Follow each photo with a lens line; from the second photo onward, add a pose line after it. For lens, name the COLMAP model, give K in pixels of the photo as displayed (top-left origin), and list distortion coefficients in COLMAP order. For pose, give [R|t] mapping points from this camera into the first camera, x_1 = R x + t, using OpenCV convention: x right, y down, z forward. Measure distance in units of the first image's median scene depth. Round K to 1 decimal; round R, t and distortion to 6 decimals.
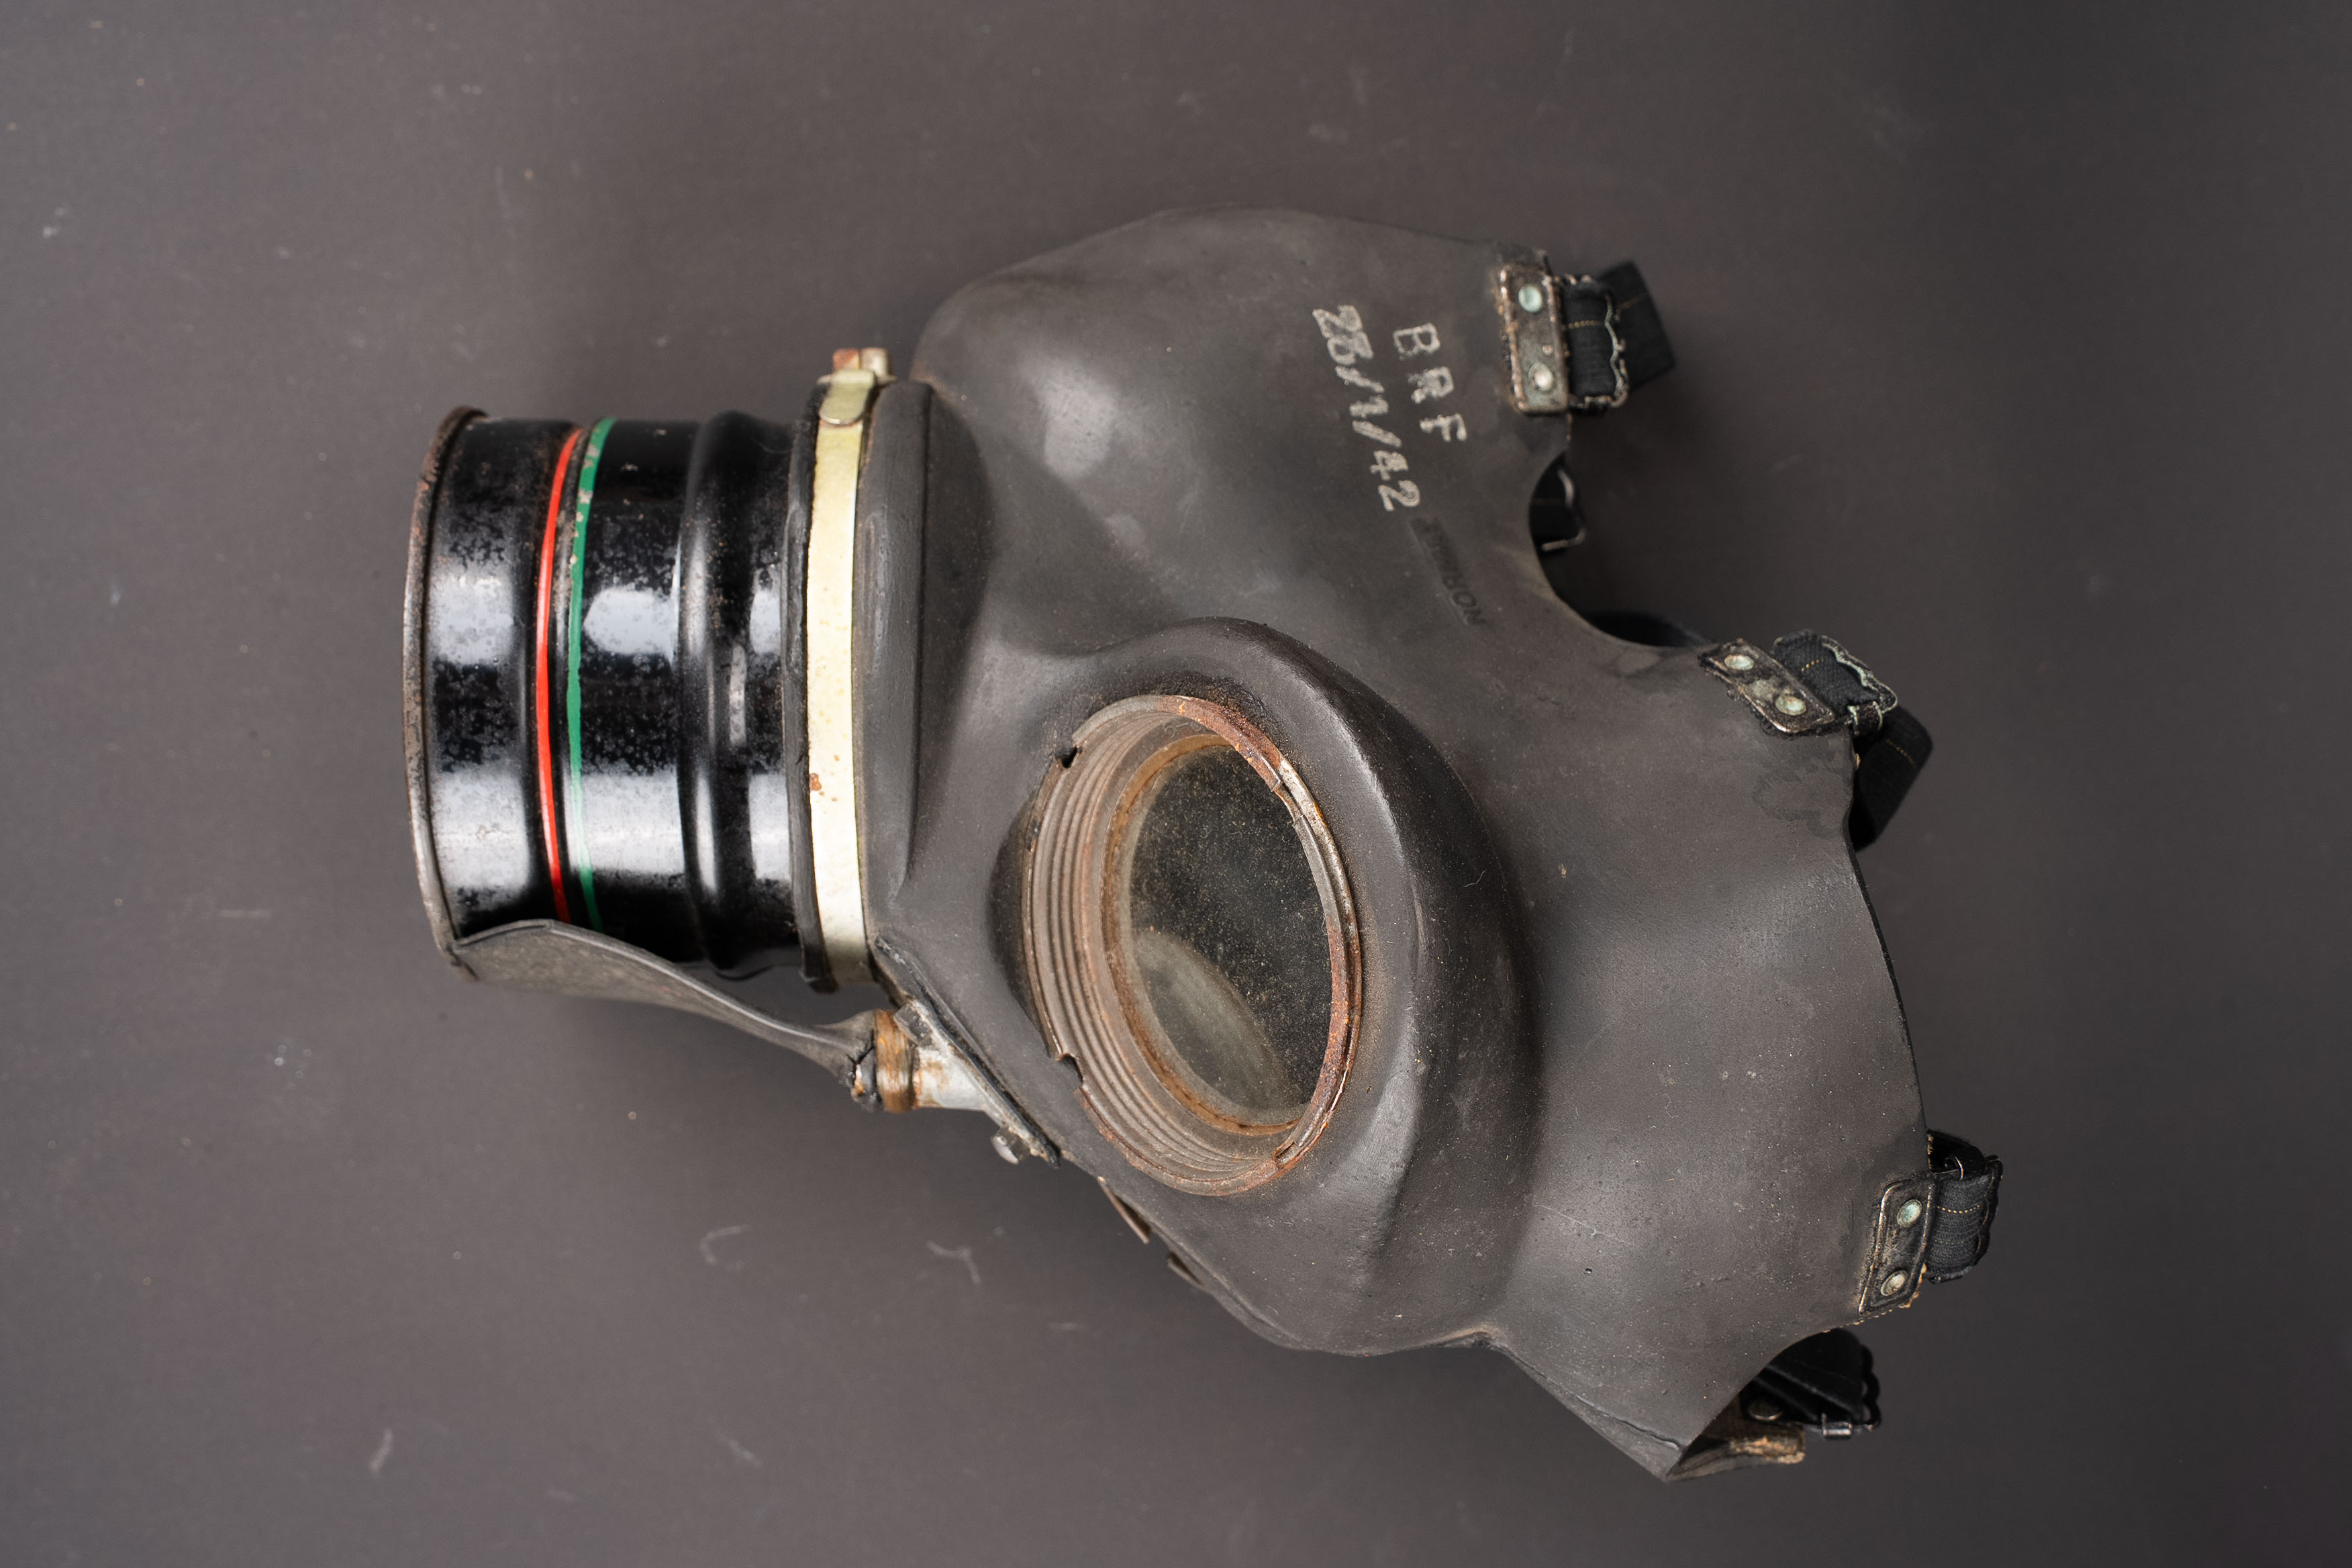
lens RADIAL K [[2998.4, 0, 1173.0], [0, 2998.4, 785.9], [0, 0, 1]] dist [0.111568, 0.000000]
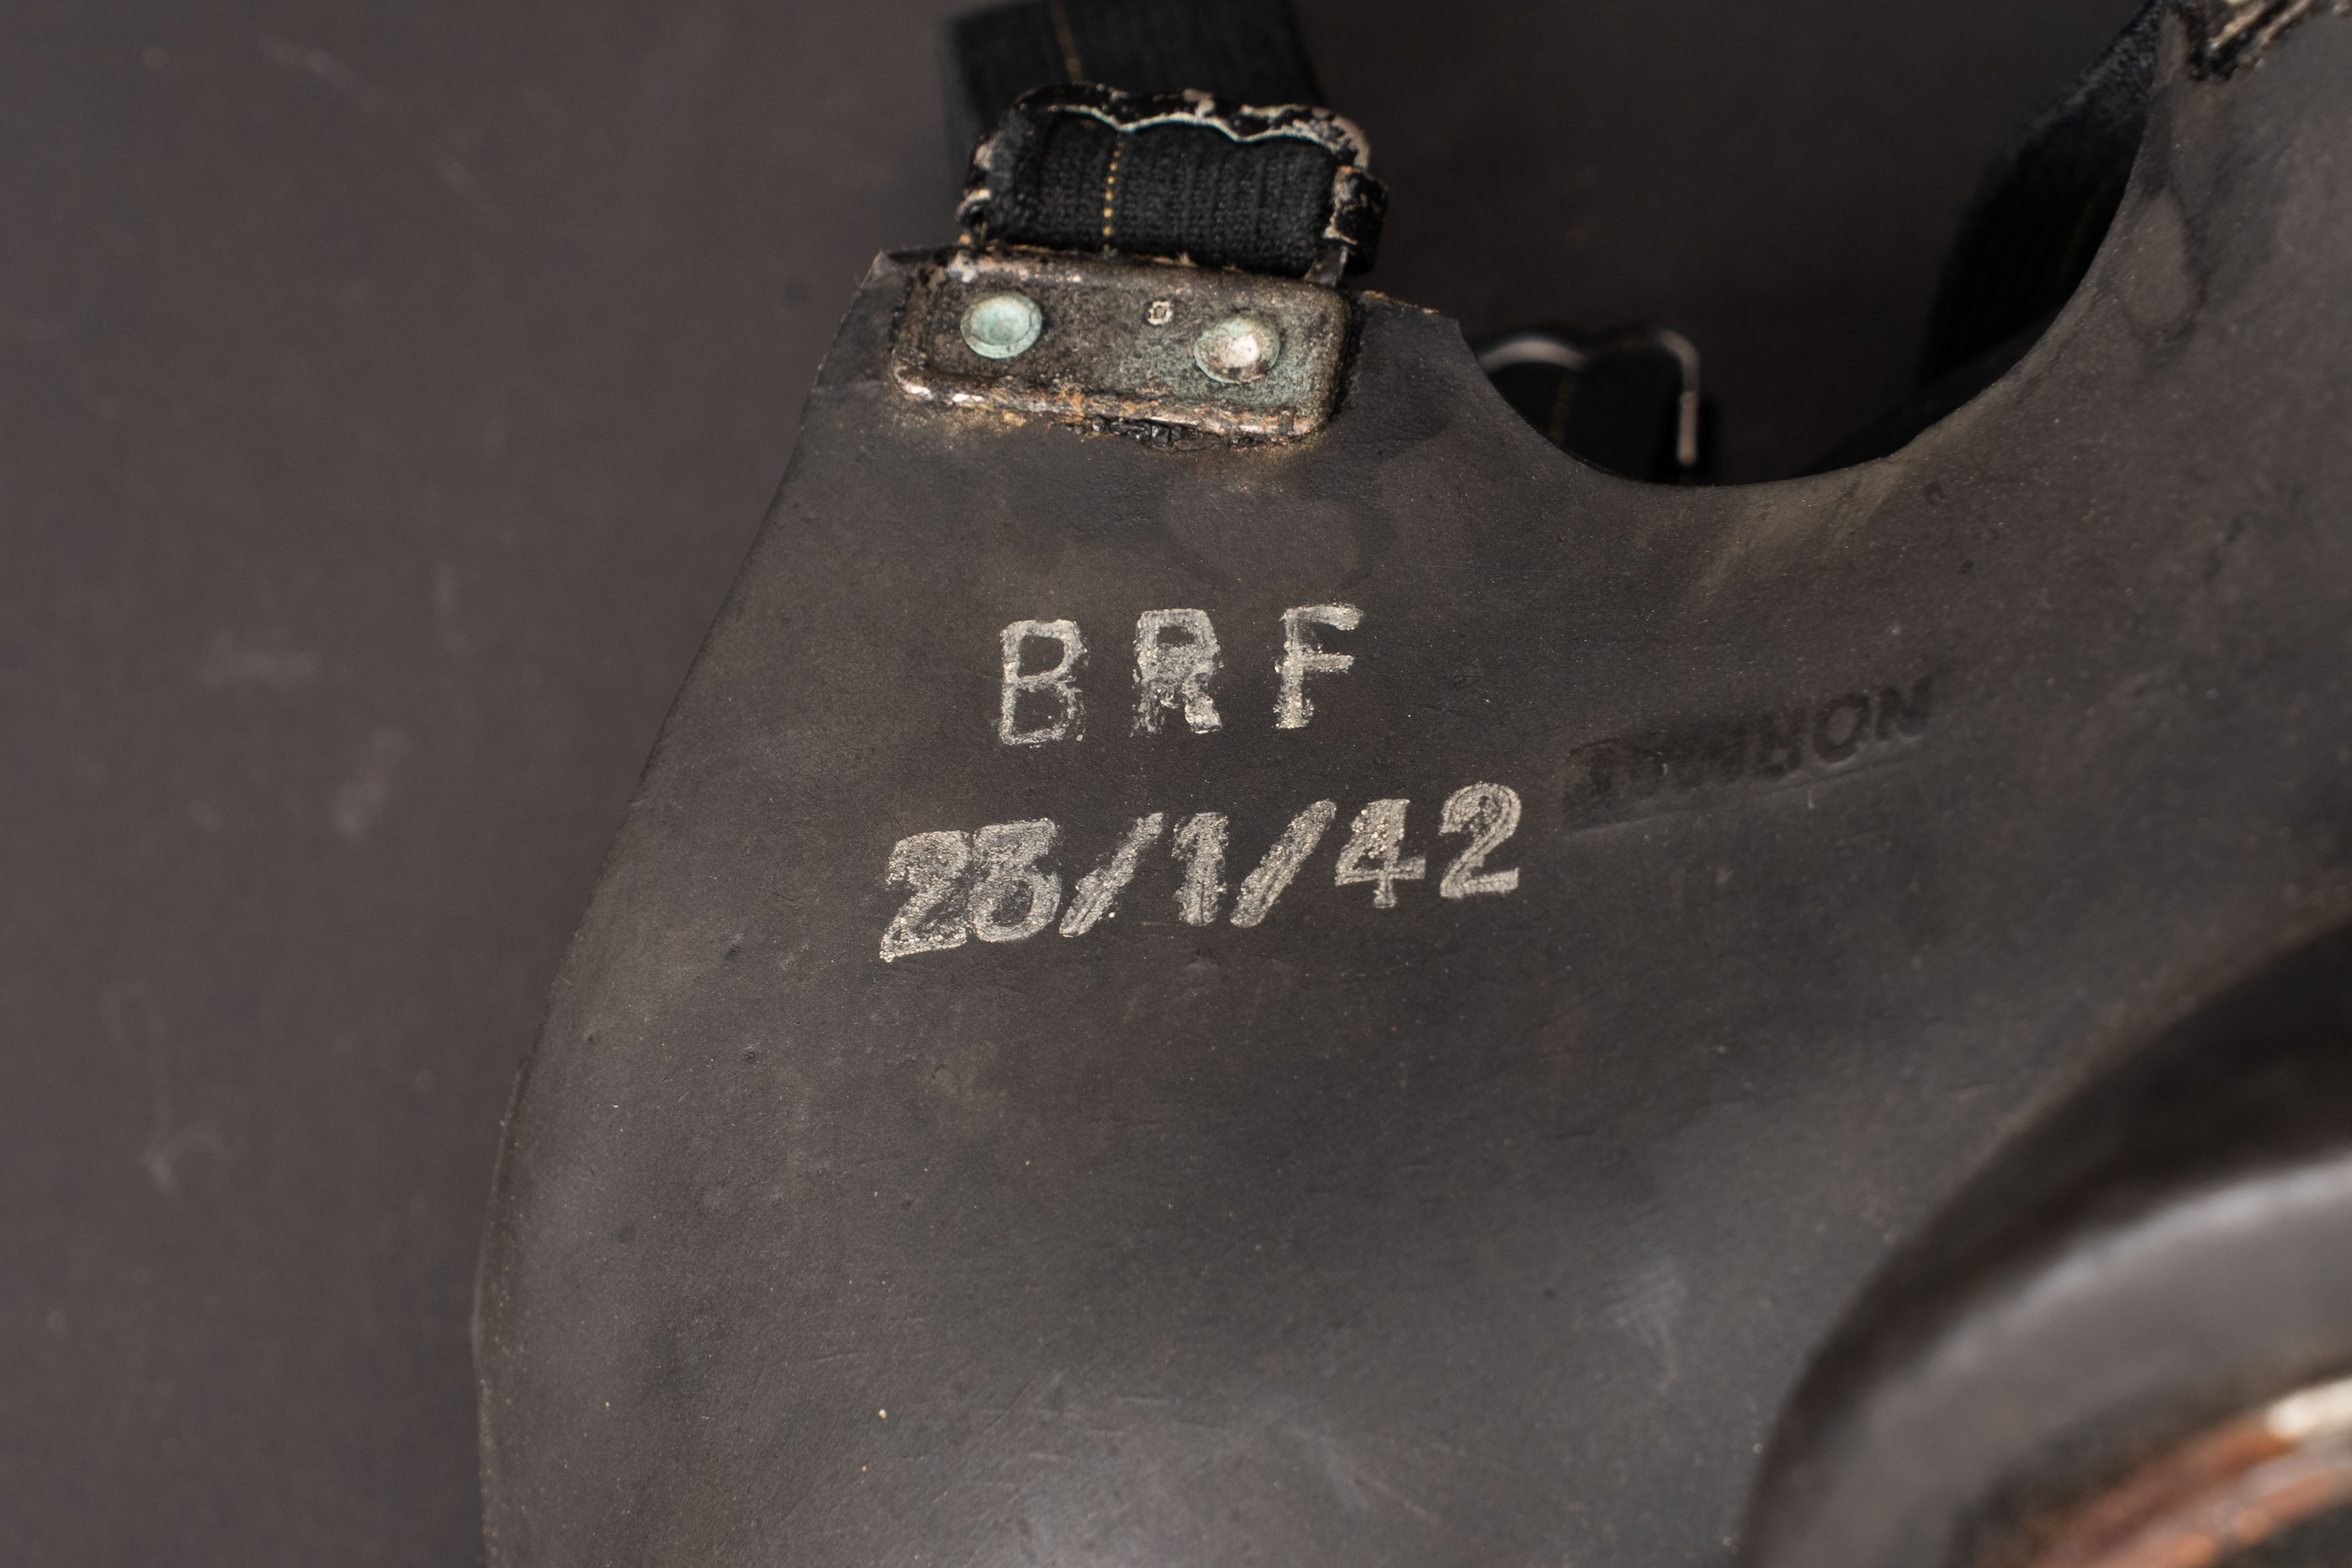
lens RADIAL K [[7598.7, 0, 1176.0], [0, 7598.7, 782.9], [0, 0, 1]] dist [0.511477, 0.000000]
pose [[0.245741, -0.966522, 0.073807, 0.011392], [0.966125, 0.238024, -0.099735, -0.046390], [0.078828, 0.095815, 0.992273, 0.162479]]
